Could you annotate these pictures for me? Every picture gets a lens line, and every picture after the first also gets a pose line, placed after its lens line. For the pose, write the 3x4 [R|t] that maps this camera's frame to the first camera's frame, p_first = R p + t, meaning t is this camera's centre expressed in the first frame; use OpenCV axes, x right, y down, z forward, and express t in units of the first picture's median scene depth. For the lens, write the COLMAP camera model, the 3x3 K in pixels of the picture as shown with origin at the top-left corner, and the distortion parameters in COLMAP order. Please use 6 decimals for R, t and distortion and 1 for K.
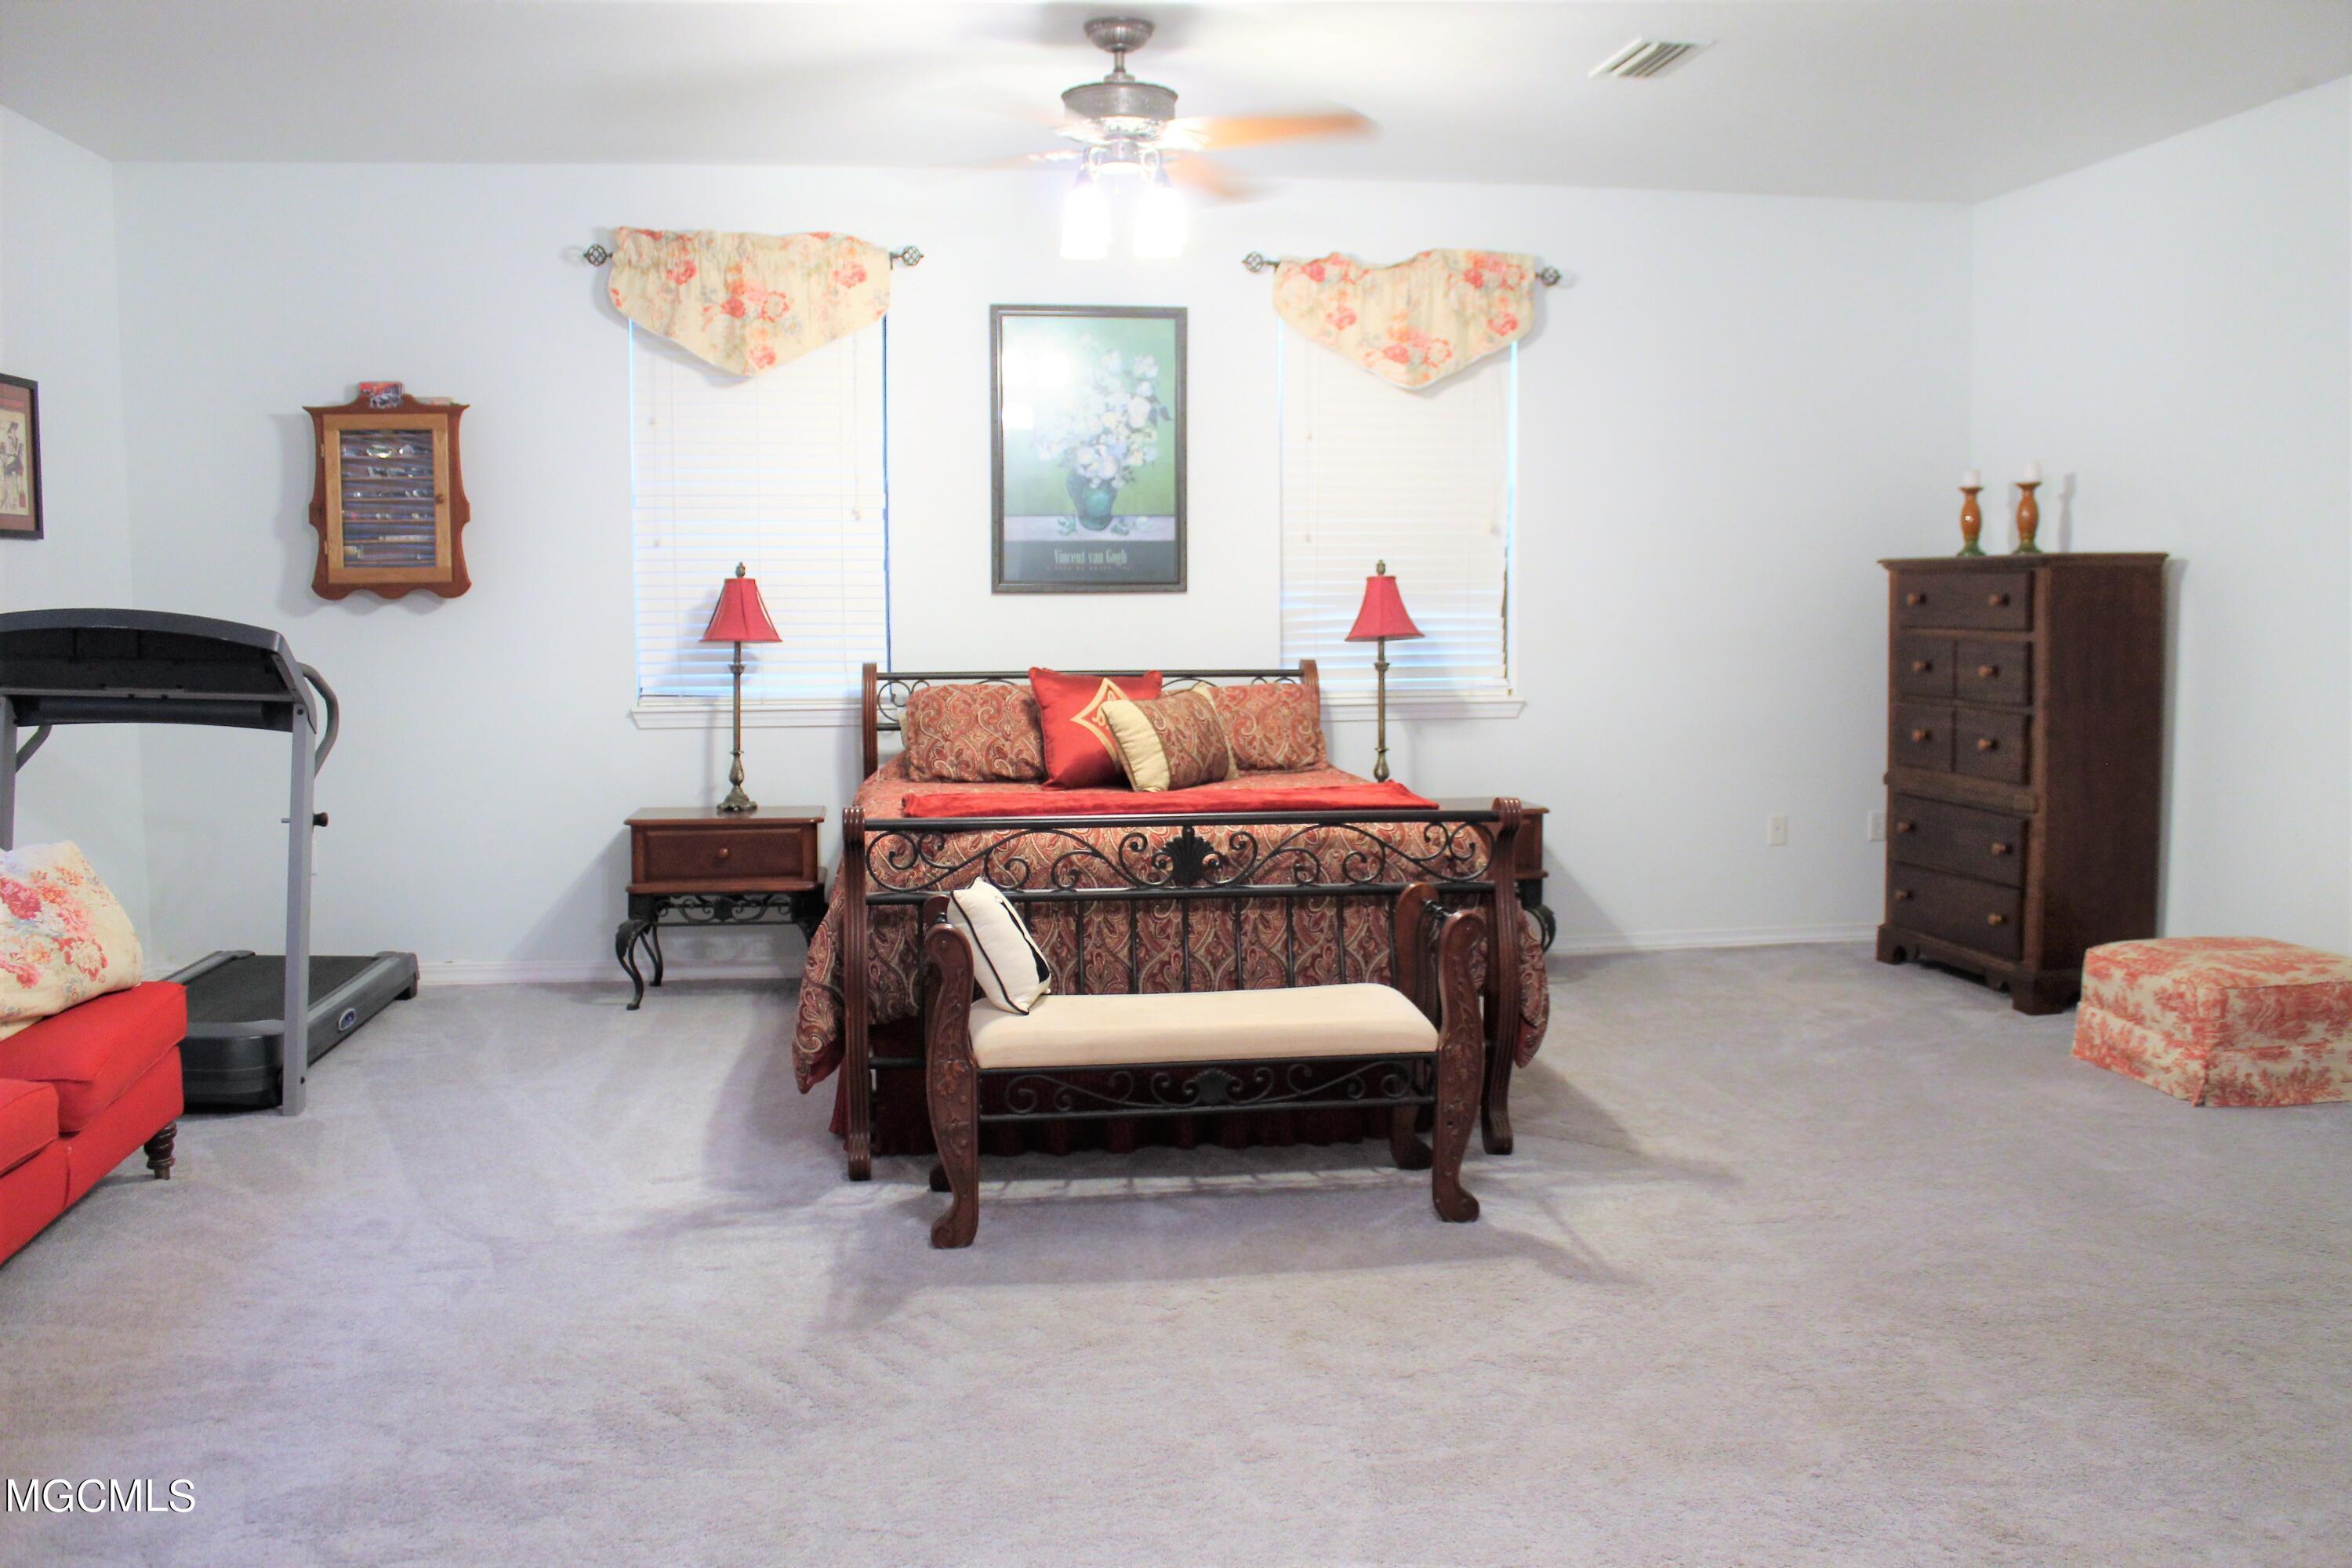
lens RADIAL K [[1942.6, 0, 1172.0], [0, 1942.6, 784.8], [0, 0, 1]] dist [-0.157587, 0.131949]
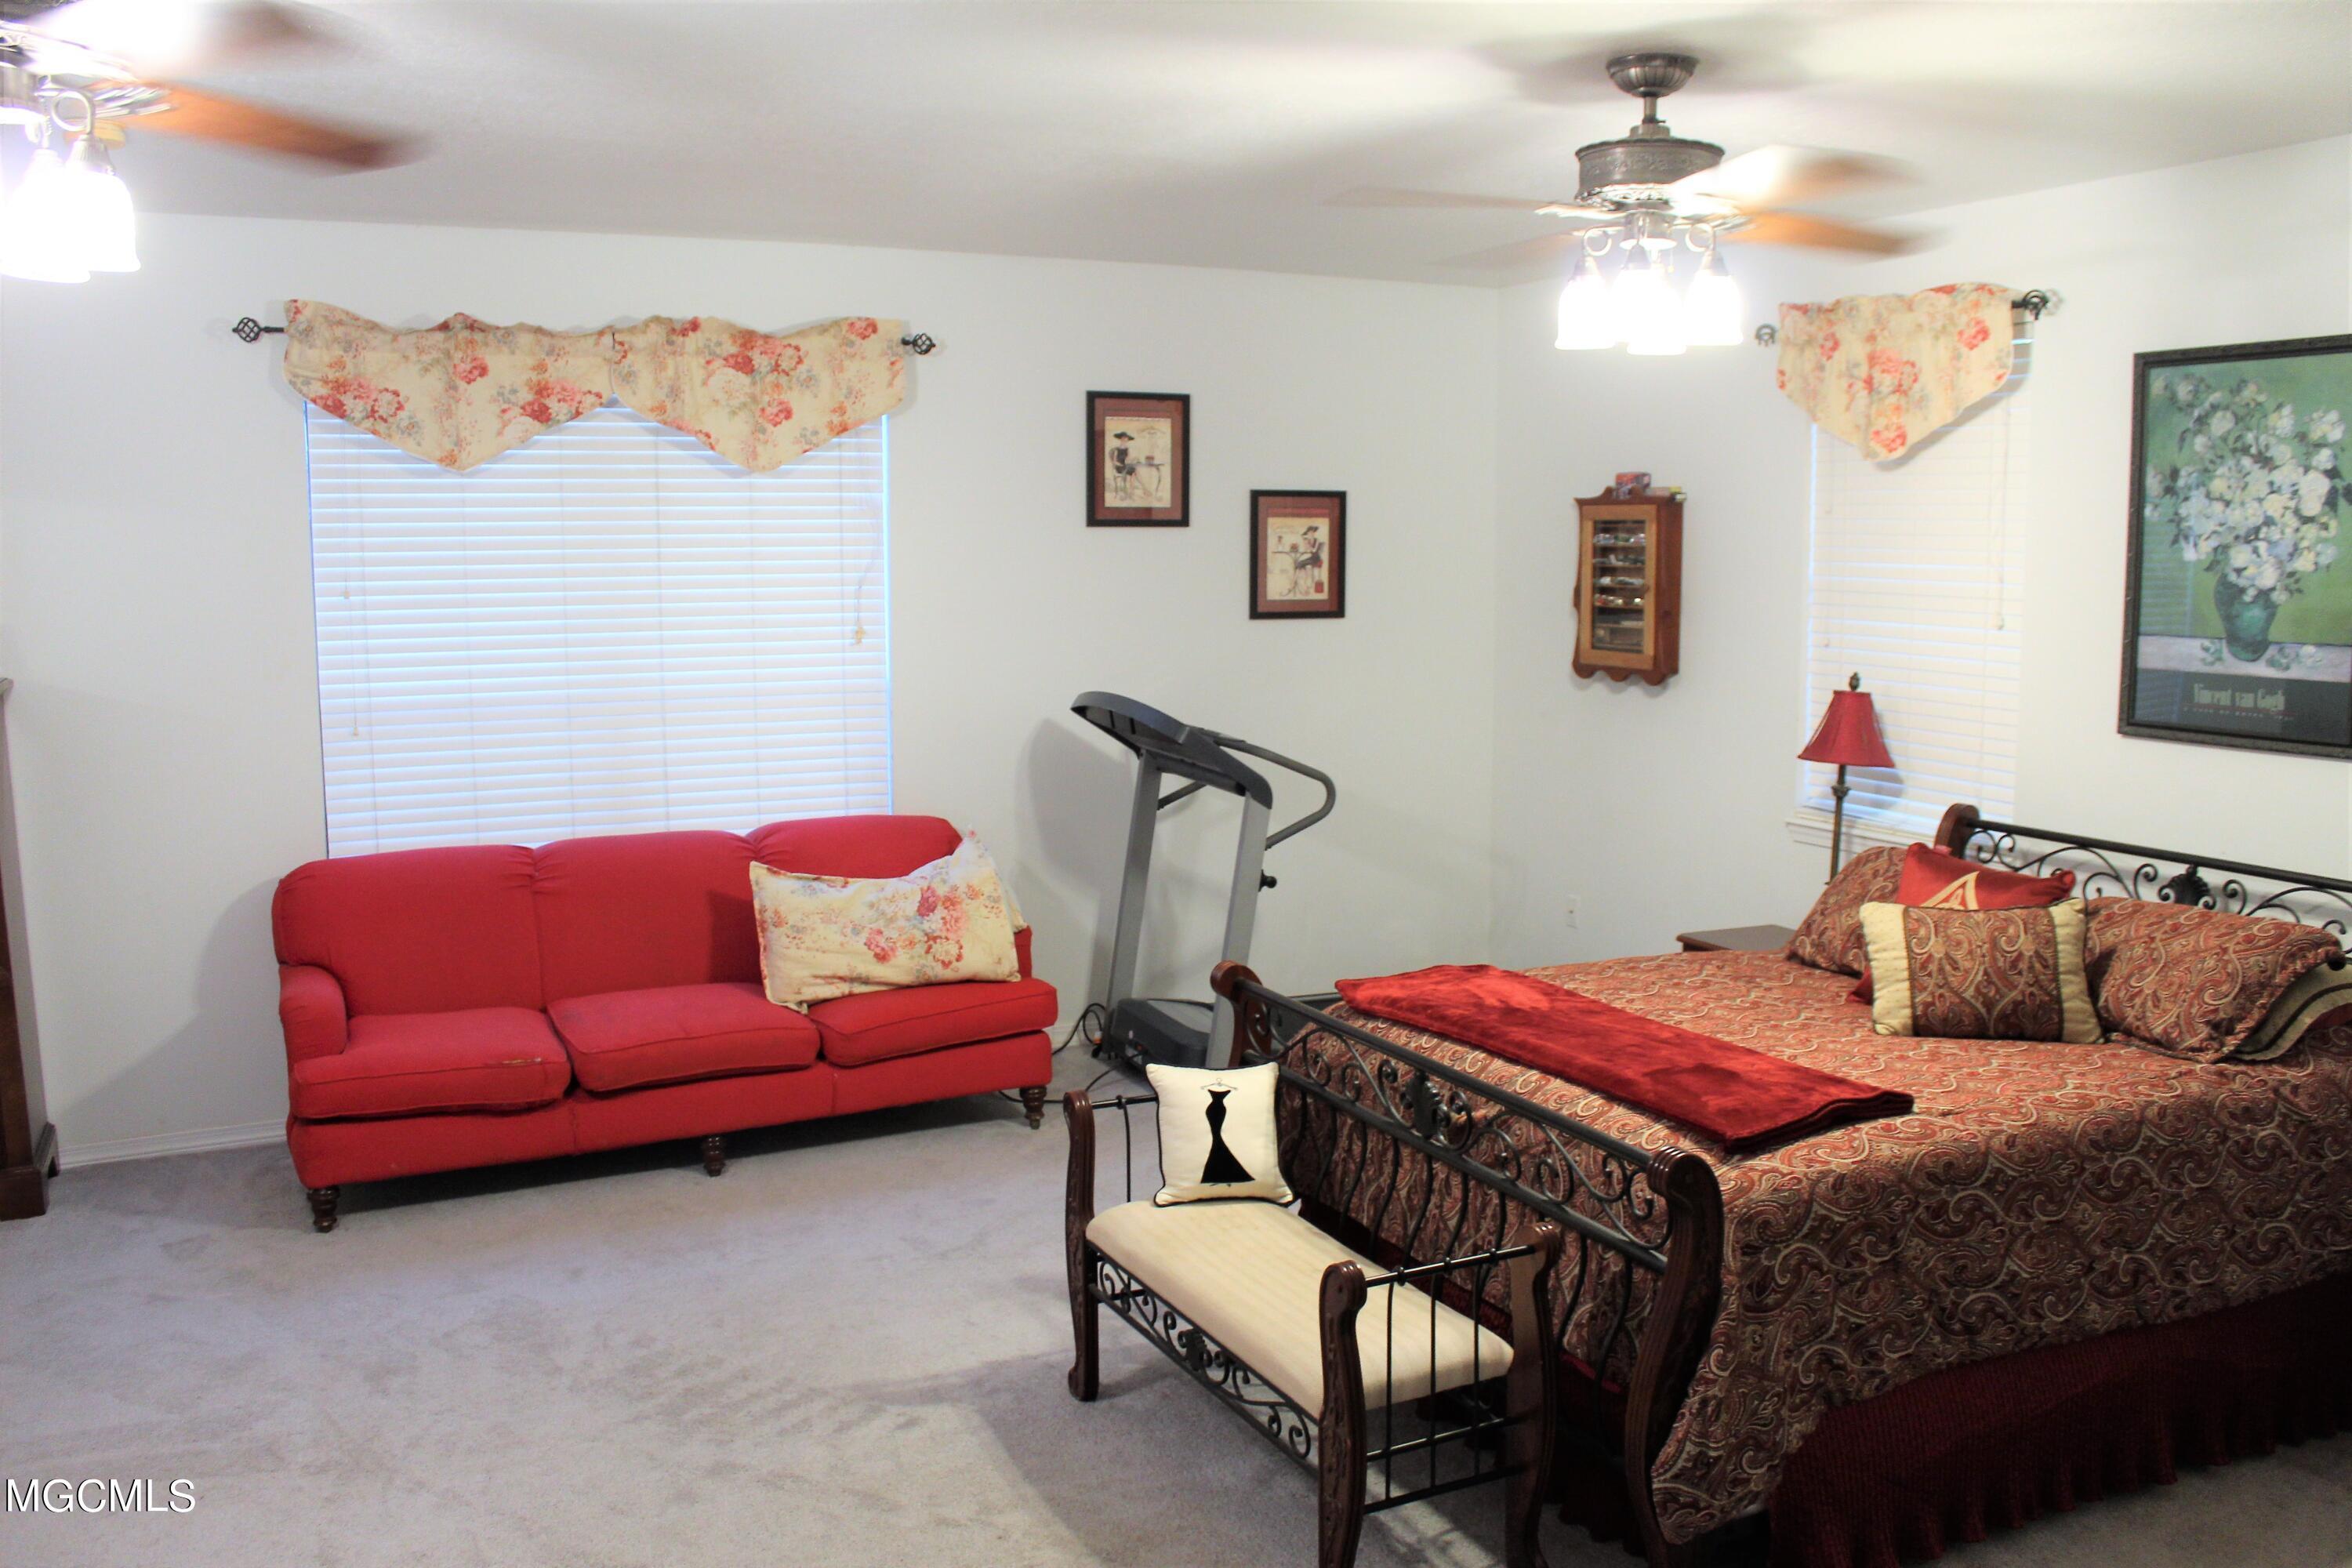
lens RADIAL K [[1942.6, 0, 1172.0], [0, 1942.6, 784.8], [0, 0, 1]] dist [-0.157587, 0.131949]
pose [[0.315430, 0.121005, -0.941202, 0.508978], [-0.104662, 0.990222, 0.092232, -0.113007], [0.943159, 0.069415, 0.325011, 0.425481]]
